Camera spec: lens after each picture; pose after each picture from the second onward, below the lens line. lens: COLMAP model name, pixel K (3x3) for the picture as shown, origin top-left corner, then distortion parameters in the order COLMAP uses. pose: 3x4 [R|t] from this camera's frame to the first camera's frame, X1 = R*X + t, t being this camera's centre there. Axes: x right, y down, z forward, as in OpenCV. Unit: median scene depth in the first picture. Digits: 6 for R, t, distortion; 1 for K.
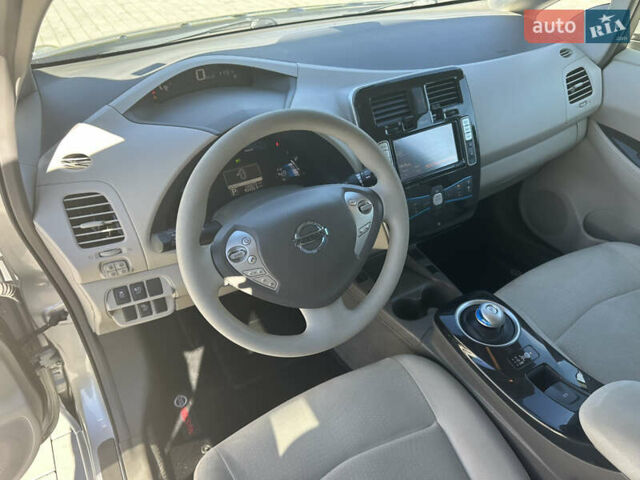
lens RADIAL K [[454.9, 0, 320.0], [0, 454.9, 240.0], [0, 0, 1]] dist [-0.003339, -0.005858]
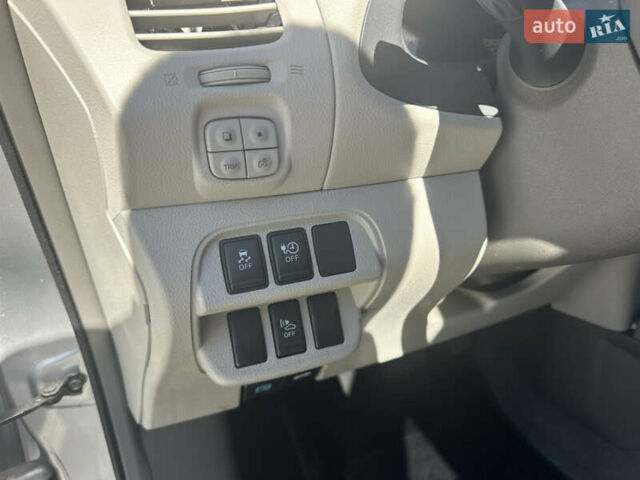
lens RADIAL K [[454.9, 0, 320.0], [0, 454.9, 240.0], [0, 0, 1]] dist [-0.003339, -0.005858]
pose [[0.996097, -0.028493, -0.083536, -0.351251], [0.004746, 0.962381, -0.271662, 0.190580], [0.088134, 0.270206, 0.958760, 0.686307]]
